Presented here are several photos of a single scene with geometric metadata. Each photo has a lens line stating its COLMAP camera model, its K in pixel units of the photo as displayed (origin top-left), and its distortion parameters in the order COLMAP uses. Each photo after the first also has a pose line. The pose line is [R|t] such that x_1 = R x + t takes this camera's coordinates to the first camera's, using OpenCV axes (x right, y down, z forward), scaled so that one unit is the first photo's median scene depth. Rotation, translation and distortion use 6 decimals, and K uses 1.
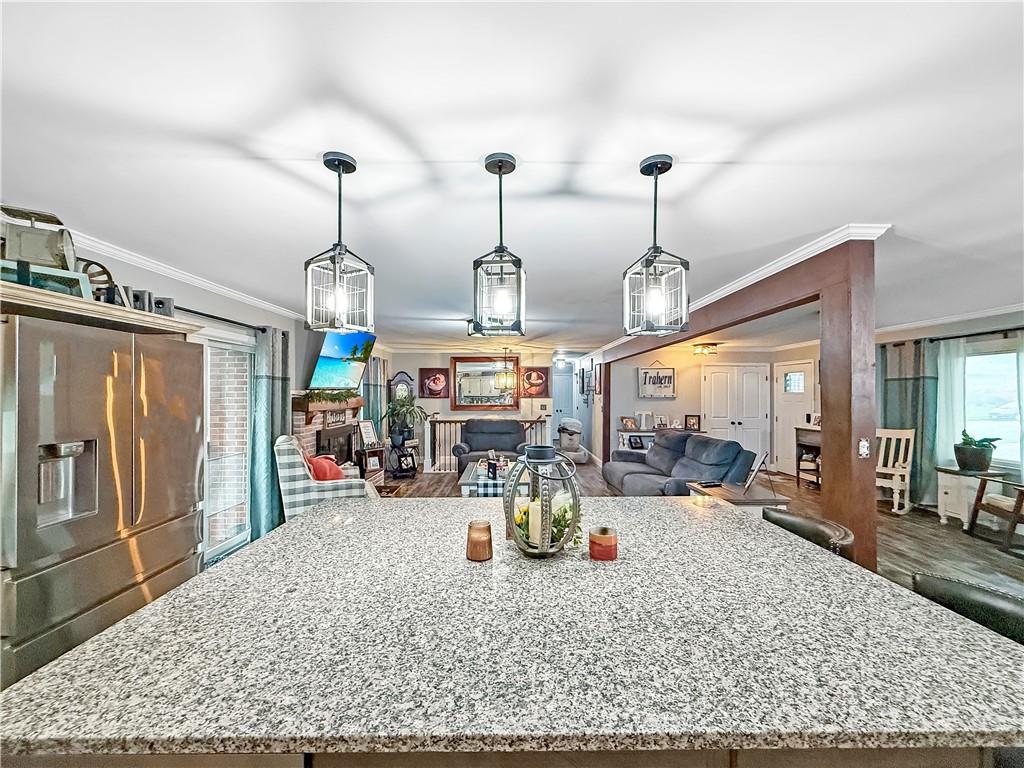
lens RADIAL K [[414.2, 0, 505.2], [0, 414.2, 391.0], [0, 0, 1]] dist [-0.003079, -0.000393]
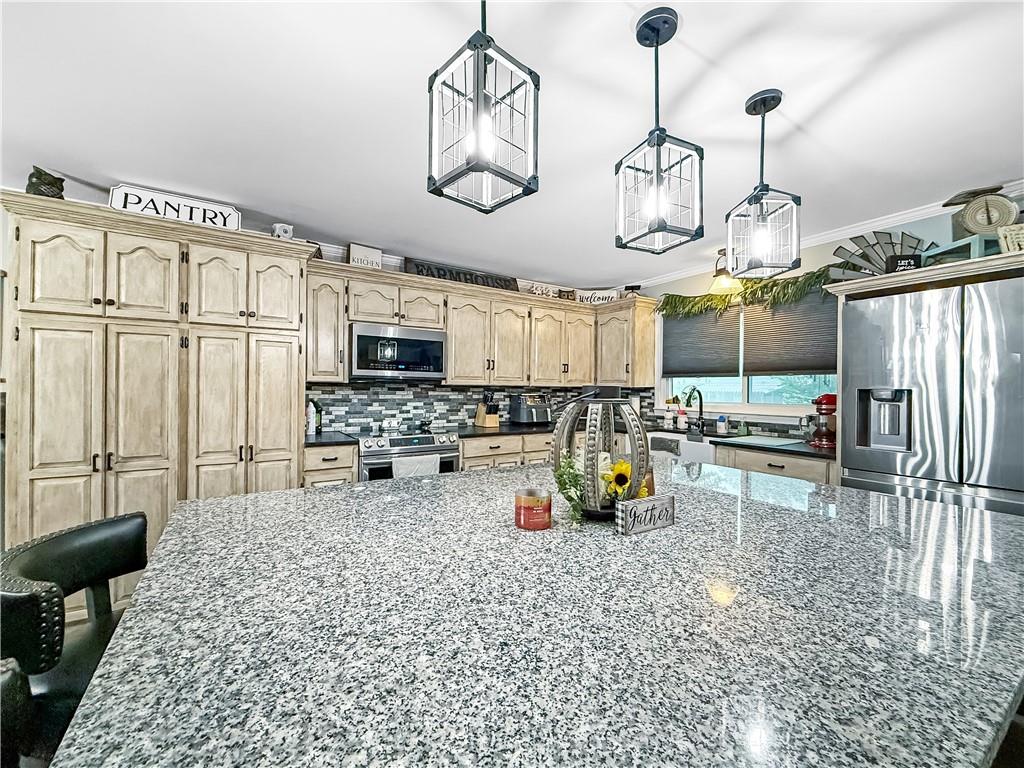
lens RADIAL K [[414.2, 0, 511.1], [0, 414.2, 386.2], [0, 0, 1]] dist [-0.003079, -0.000393]
pose [[-0.835823, -0.010861, -0.548891, 0.749918], [-0.008397, 0.999940, -0.007000, 0.158046], [0.548934, -0.001241, -0.835865, 1.749489]]
